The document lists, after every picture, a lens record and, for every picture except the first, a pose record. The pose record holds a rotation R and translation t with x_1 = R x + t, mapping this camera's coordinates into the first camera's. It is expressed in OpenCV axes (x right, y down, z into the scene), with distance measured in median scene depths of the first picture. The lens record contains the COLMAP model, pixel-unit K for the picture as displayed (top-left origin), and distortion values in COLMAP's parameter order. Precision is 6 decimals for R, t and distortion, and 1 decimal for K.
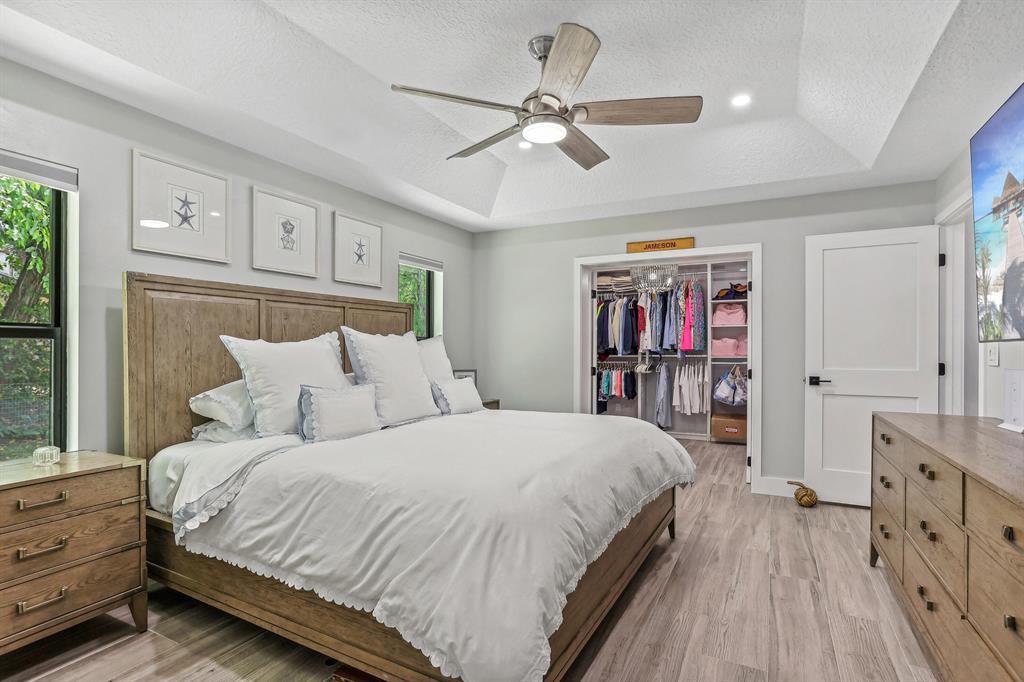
lens RADIAL K [[502.9, 0, 514.3], [0, 502.9, 349.2], [0, 0, 1]] dist [-0.044191, 0.026854]
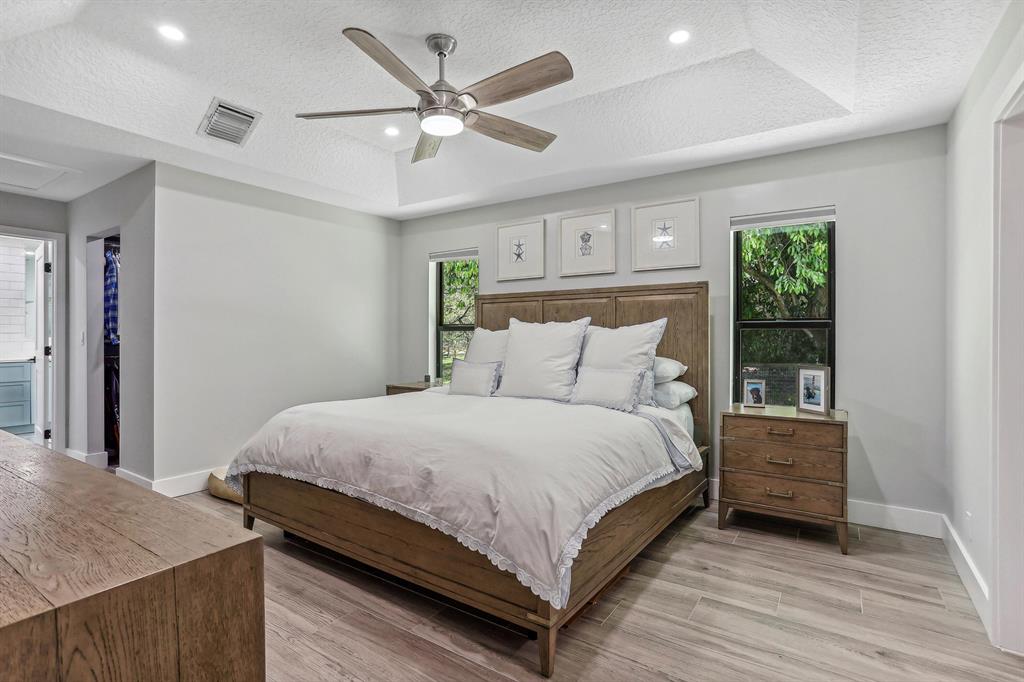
lens RADIAL K [[502.9, 0, 516.1], [0, 502.9, 333.8], [0, 0, 1]] dist [-0.044191, 0.026854]
pose [[-0.101445, -0.001598, -0.994840, 0.830660], [-0.002069, 0.999997, -0.001396, -0.001830], [0.994839, 0.001917, -0.101448, 0.972730]]
